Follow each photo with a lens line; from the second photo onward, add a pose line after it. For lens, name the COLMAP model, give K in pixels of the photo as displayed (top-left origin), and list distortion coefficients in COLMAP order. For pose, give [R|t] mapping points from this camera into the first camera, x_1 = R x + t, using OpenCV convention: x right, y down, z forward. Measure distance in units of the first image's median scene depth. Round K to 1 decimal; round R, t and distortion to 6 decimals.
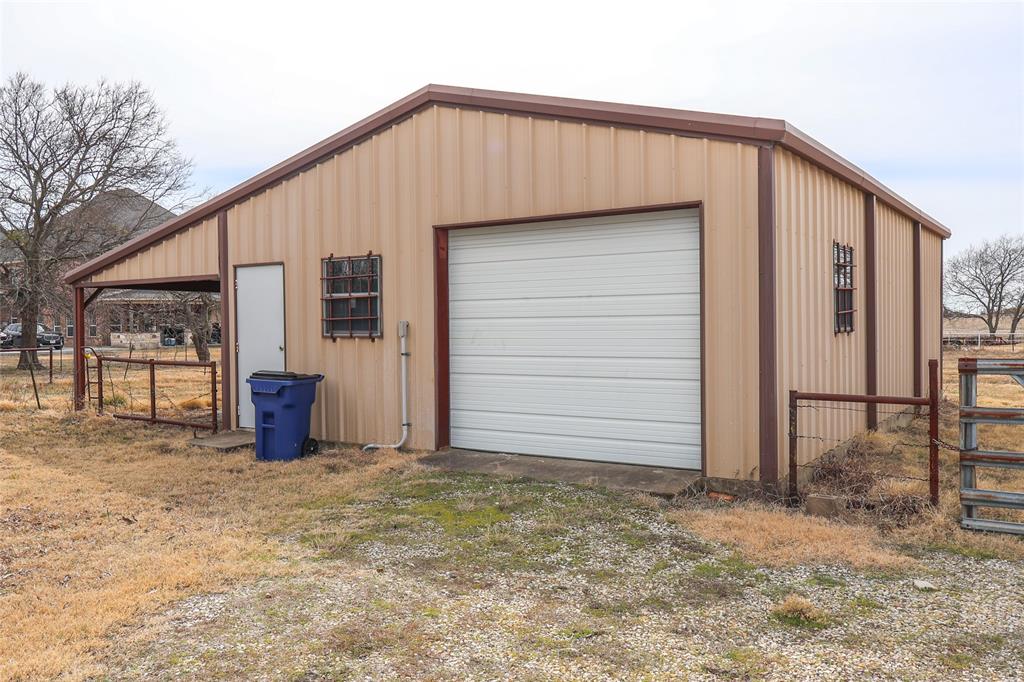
lens RADIAL K [[857.9, 0, 513.4], [0, 857.9, 339.3], [0, 0, 1]] dist [-0.007110, 0.004329]
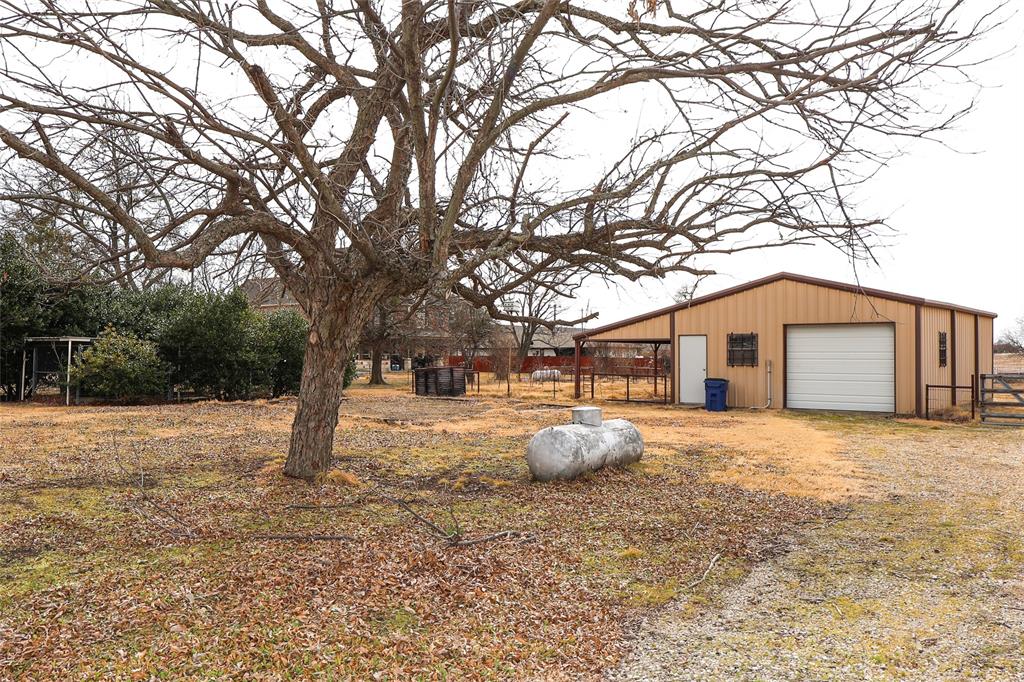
lens RADIAL K [[857.9, 0, 510.5], [0, 857.9, 342.5], [0, 0, 1]] dist [-0.007110, 0.004329]
pose [[0.996166, 0.010922, -0.086795, -0.694695], [-0.013627, 0.999438, -0.030628, 0.018187], [0.086412, 0.031693, 0.995755, -1.699857]]
